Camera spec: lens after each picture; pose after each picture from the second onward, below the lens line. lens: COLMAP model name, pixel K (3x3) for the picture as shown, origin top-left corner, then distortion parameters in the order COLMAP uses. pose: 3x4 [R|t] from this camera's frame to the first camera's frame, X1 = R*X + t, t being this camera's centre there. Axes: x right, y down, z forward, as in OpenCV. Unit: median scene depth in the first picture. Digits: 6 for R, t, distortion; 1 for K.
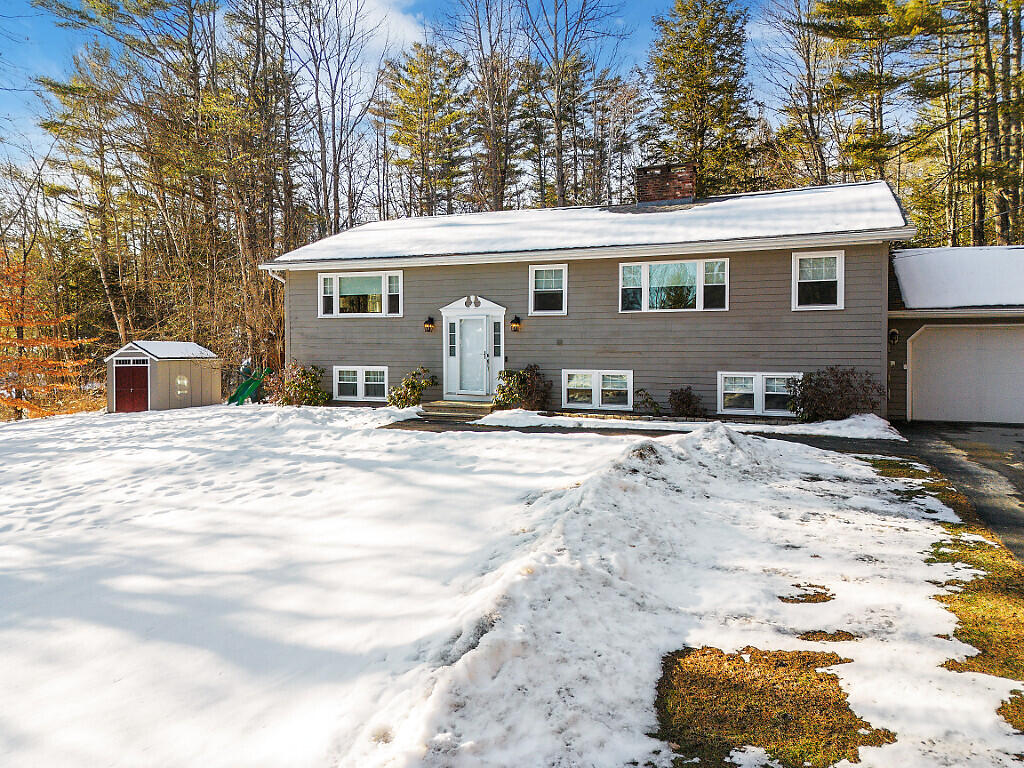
lens RADIAL K [[725.3, 0, 514.9], [0, 725.3, 356.4], [0, 0, 1]] dist [0.090713, -0.088234]
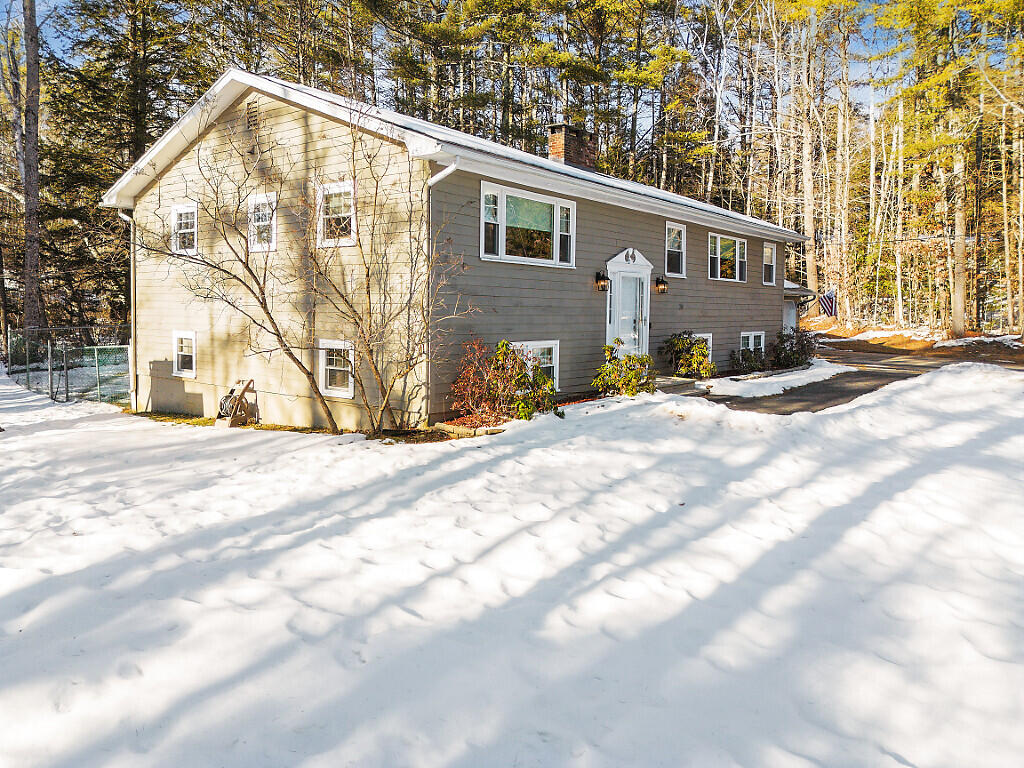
lens RADIAL K [[735.6, 0, 512.0], [0, 735.6, 384.0], [0, 0, 1]] dist [0.073292, -0.077097]
pose [[0.289409, -0.088464, 0.953109, -0.949956], [0.016762, 0.996036, 0.087358, -0.006977], [-0.957059, -0.009306, 0.289745, 0.931522]]
